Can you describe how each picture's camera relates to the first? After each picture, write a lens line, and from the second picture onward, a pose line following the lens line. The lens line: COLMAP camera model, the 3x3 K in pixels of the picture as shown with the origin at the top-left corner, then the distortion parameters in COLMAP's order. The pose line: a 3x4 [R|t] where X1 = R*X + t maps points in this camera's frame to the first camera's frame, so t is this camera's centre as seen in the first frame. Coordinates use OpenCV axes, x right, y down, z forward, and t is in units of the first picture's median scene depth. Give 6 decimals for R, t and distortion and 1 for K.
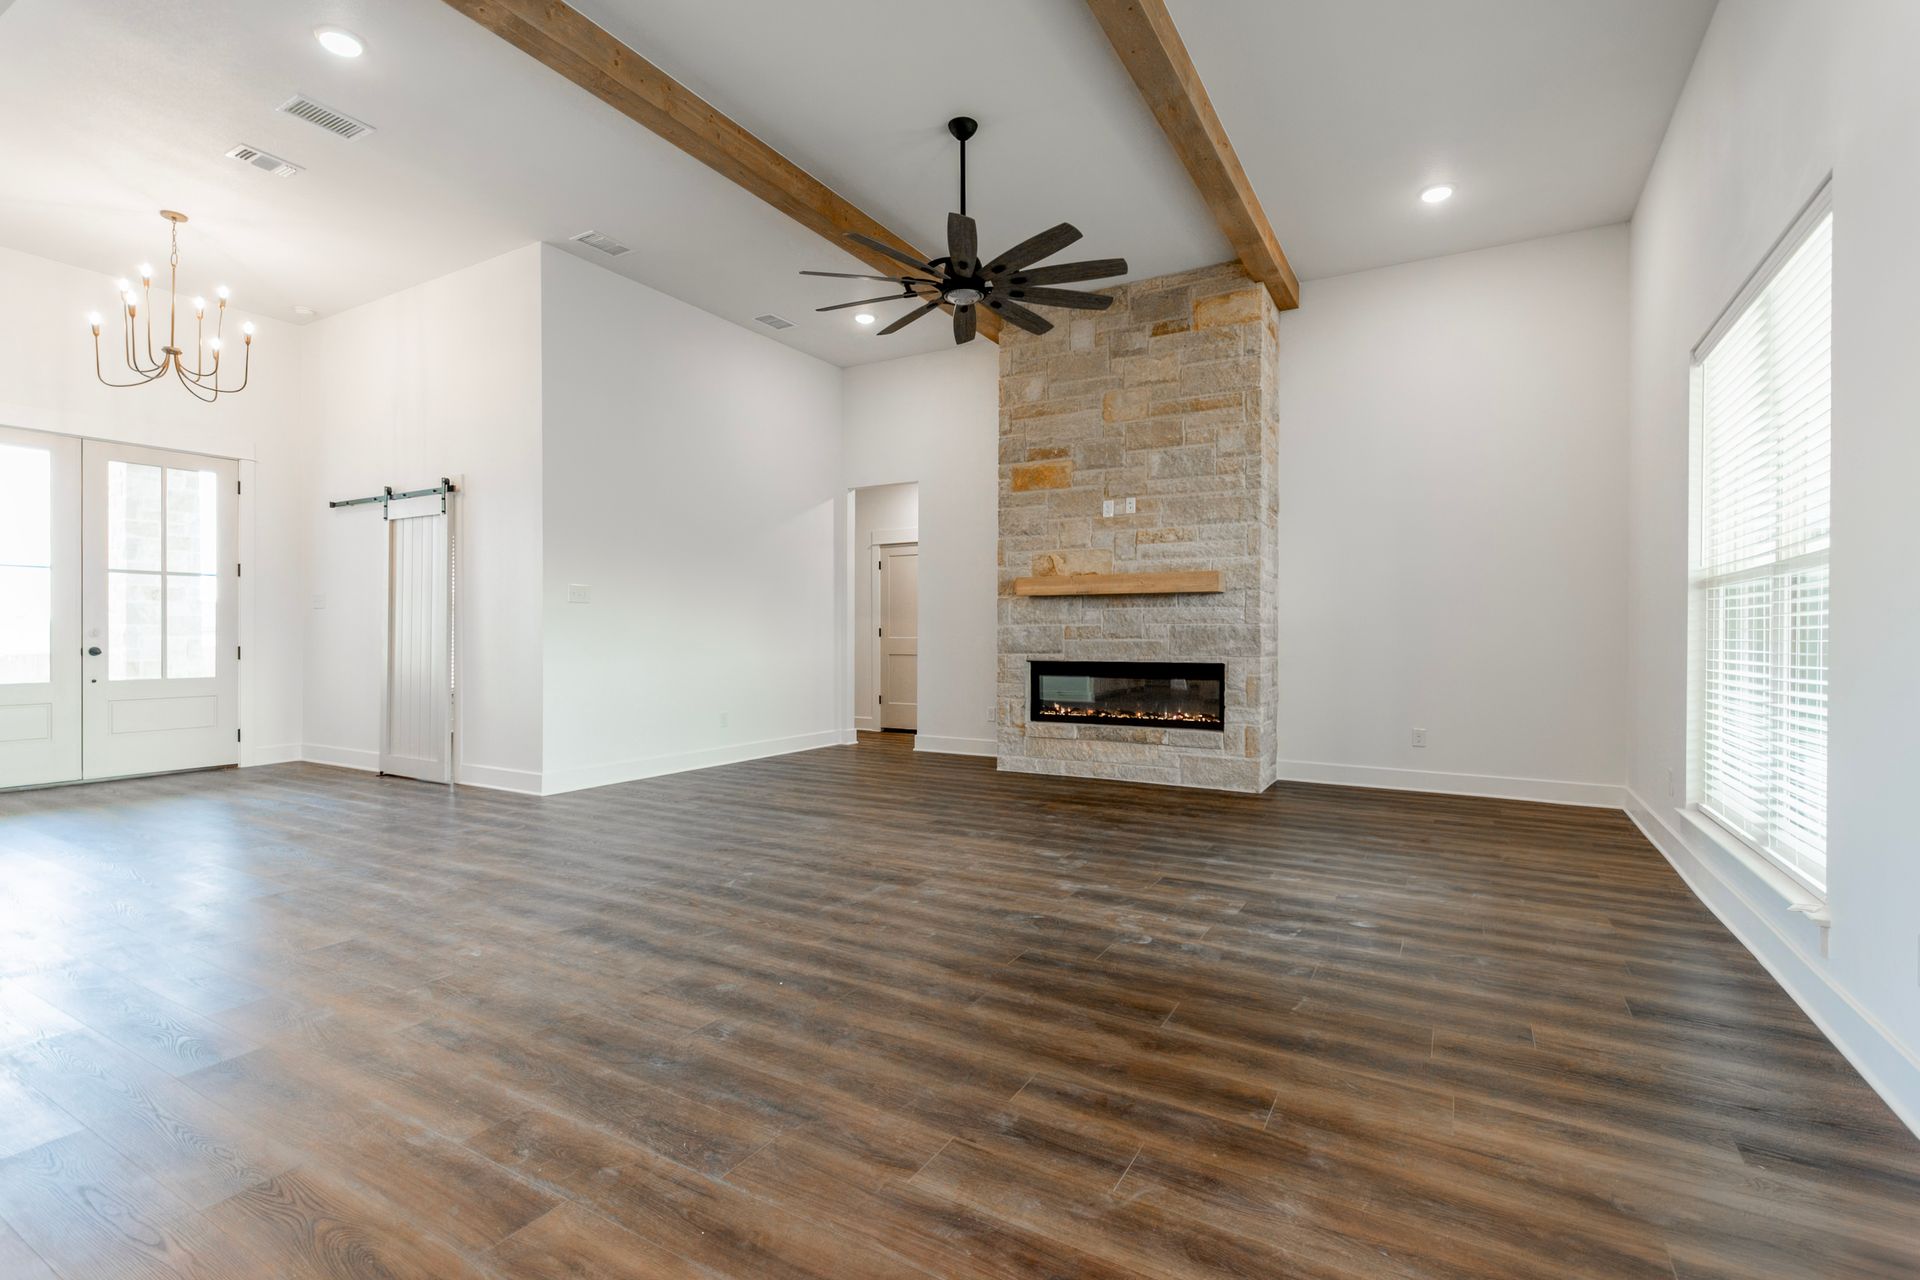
lens RADIAL K [[813.0, 0, 961.3], [0, 813.0, 636.2], [0, 0, 1]] dist [-0.002284, -0.000298]
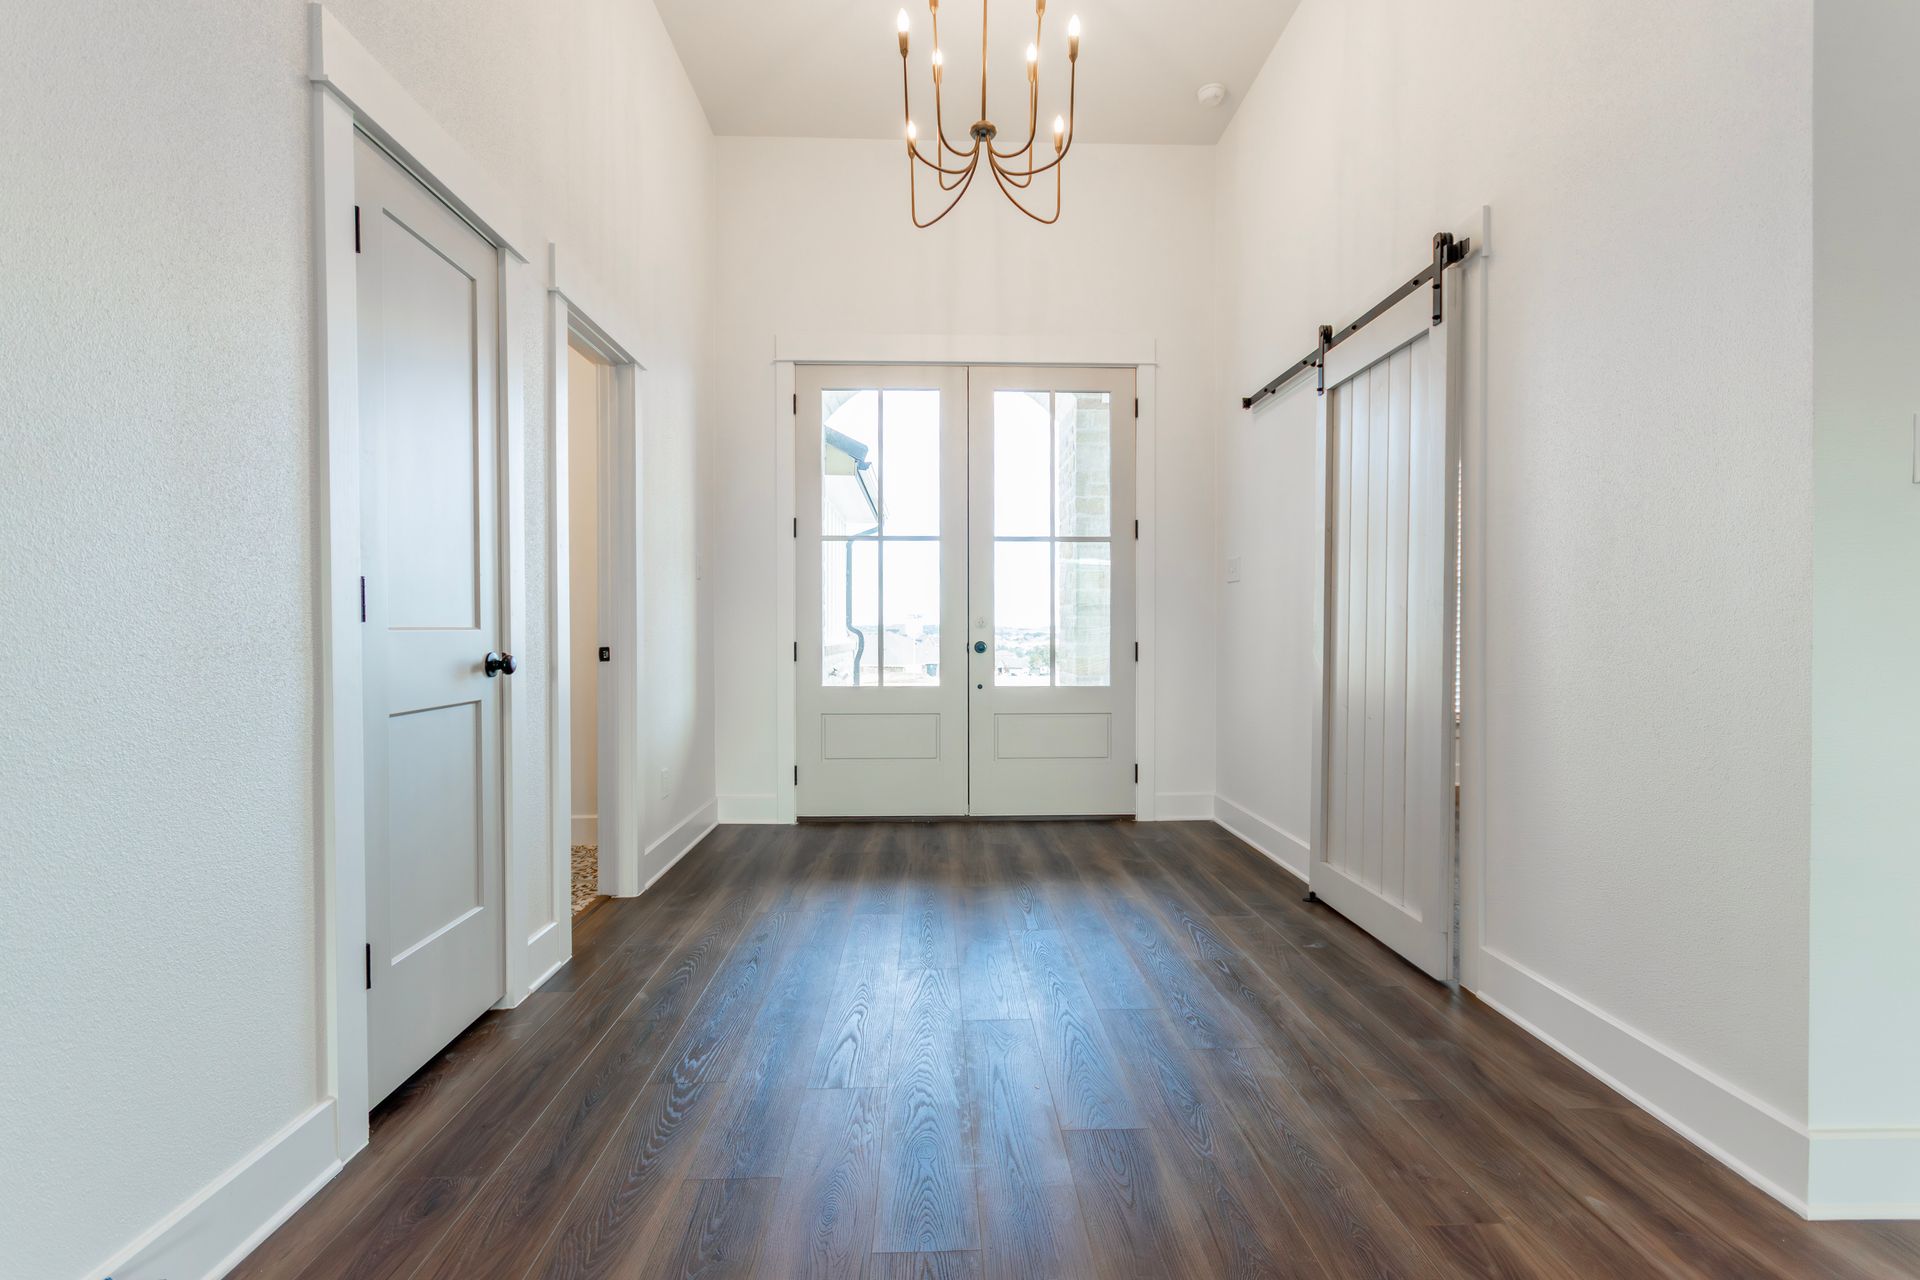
lens RADIAL K [[849.9, 0, 963.0], [0, 849.9, 635.3], [0, 0, 1]] dist [0.000351, 0.000711]
pose [[0.496445, 0.001215, -0.868067, -0.381374], [0.002125, 0.999994, 0.002615, 0.005158], [0.868066, -0.003143, 0.496439, 0.575075]]
